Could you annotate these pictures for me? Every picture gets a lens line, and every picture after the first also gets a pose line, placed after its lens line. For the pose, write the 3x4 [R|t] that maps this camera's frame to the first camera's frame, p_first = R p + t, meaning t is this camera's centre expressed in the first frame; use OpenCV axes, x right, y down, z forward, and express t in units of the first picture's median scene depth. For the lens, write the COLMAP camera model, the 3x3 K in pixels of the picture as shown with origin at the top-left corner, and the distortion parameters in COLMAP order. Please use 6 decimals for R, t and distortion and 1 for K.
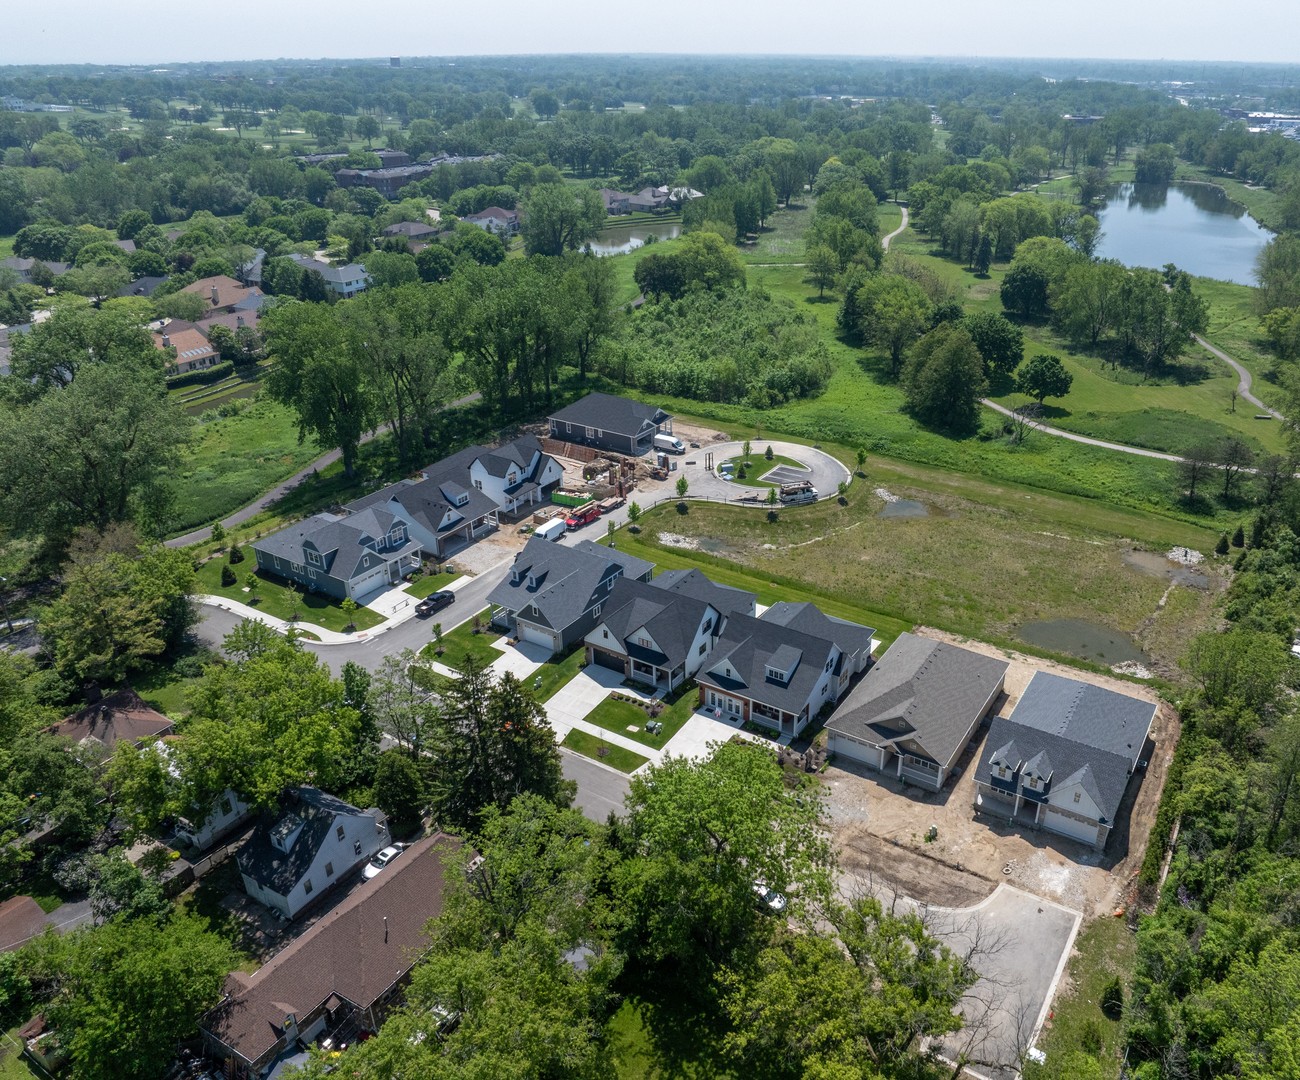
lens RADIAL K [[1024.4, 0, 722.7], [0, 1024.4, 538.7], [0, 0, 1]] dist [-0.014327, 0.000815]
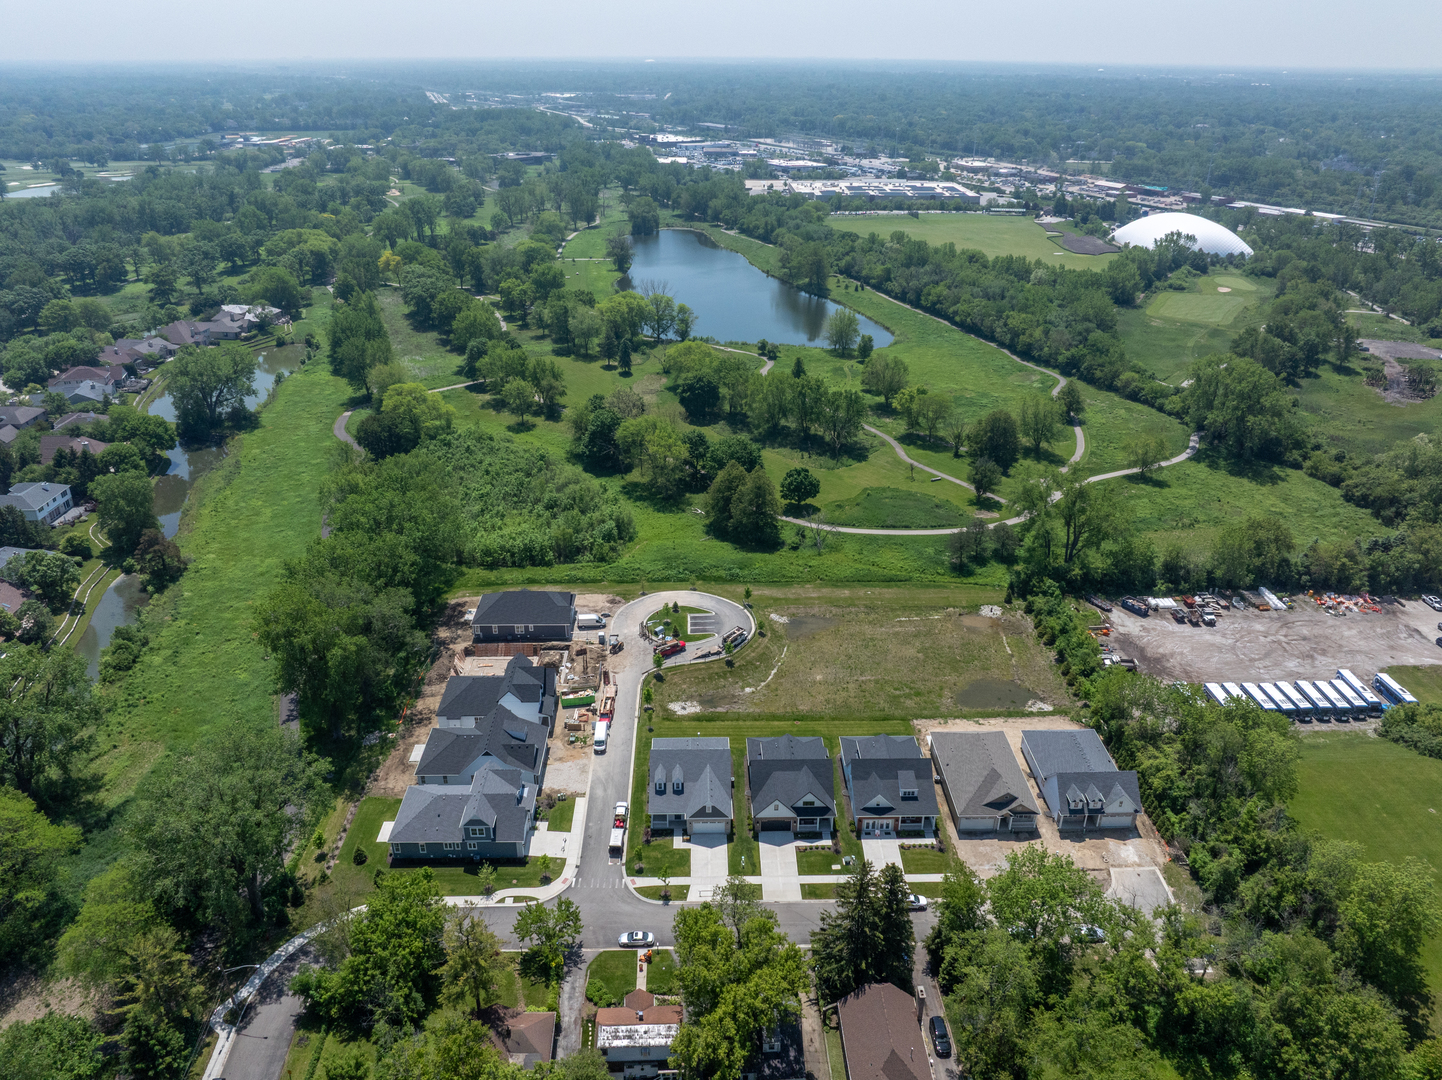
lens RADIAL K [[1043.4, 0, 721.0], [0, 1043.4, 540.0], [0, 0, 1]] dist [-0.031049, 0.000780]
pose [[0.839645, -0.232520, 0.490848, -0.581245], [0.231887, 0.970690, 0.063159, -0.265151], [-0.491147, 0.060790, 0.868953, -0.119436]]
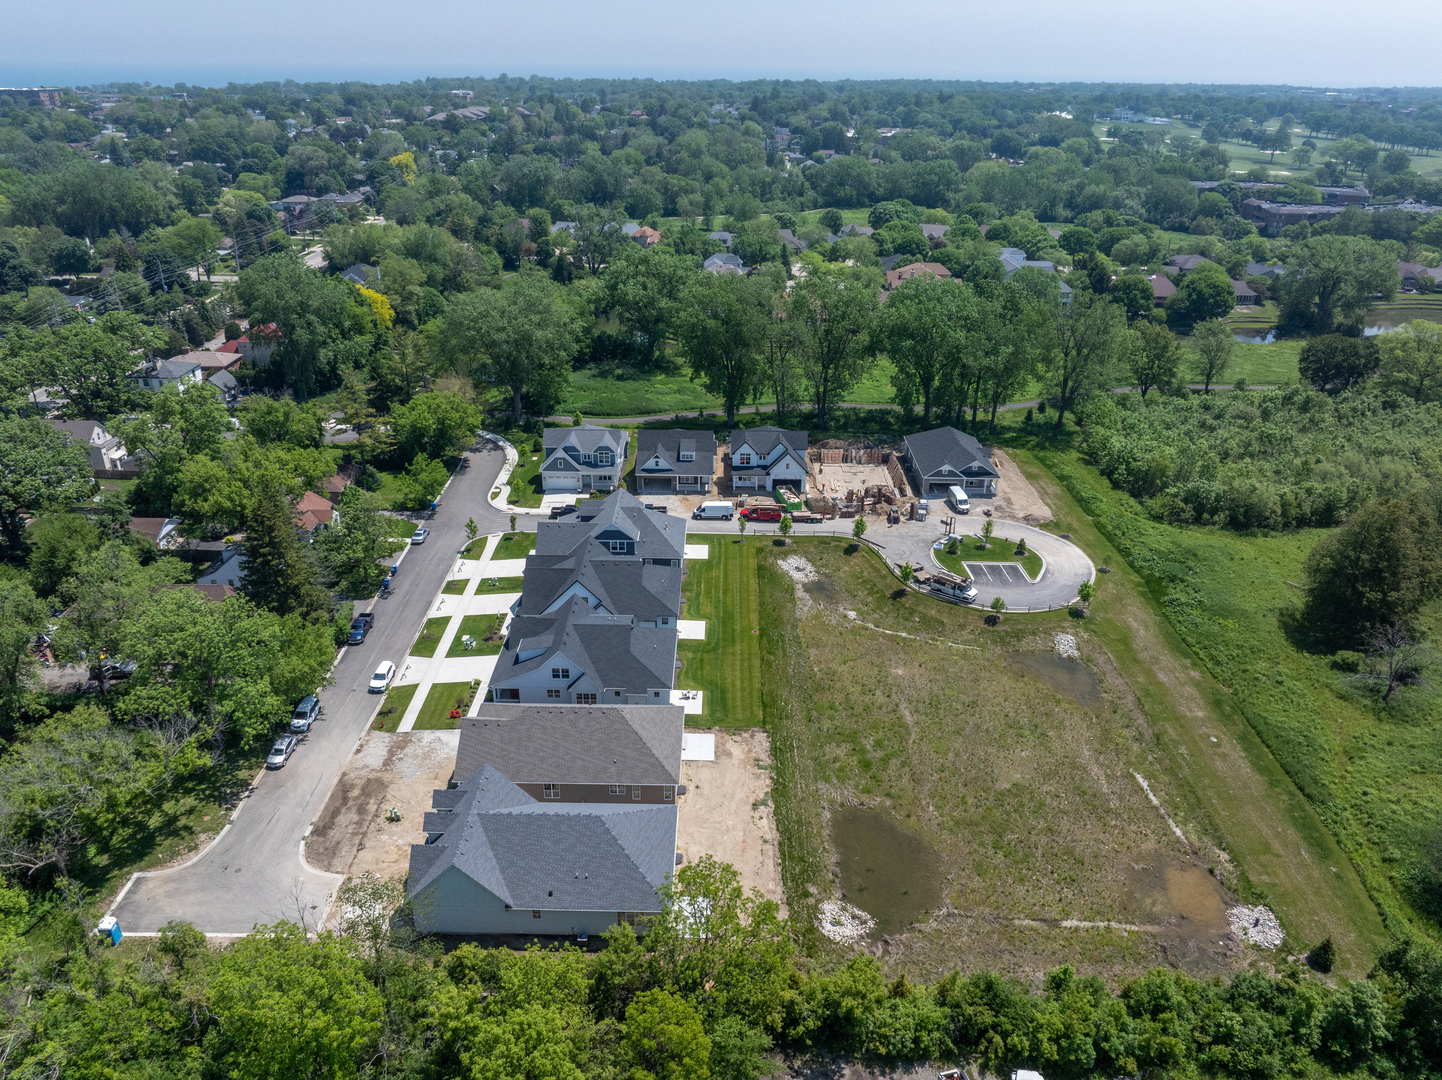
lens RADIAL K [[1043.4, 0, 721.0], [0, 1043.4, 540.0], [0, 0, 1]] dist [-0.031049, 0.000780]
pose [[0.502991, 0.367058, -0.782476, 0.680971], [-0.384983, 0.905715, 0.177395, -0.169901], [0.773814, 0.212012, 0.596878, 0.363536]]
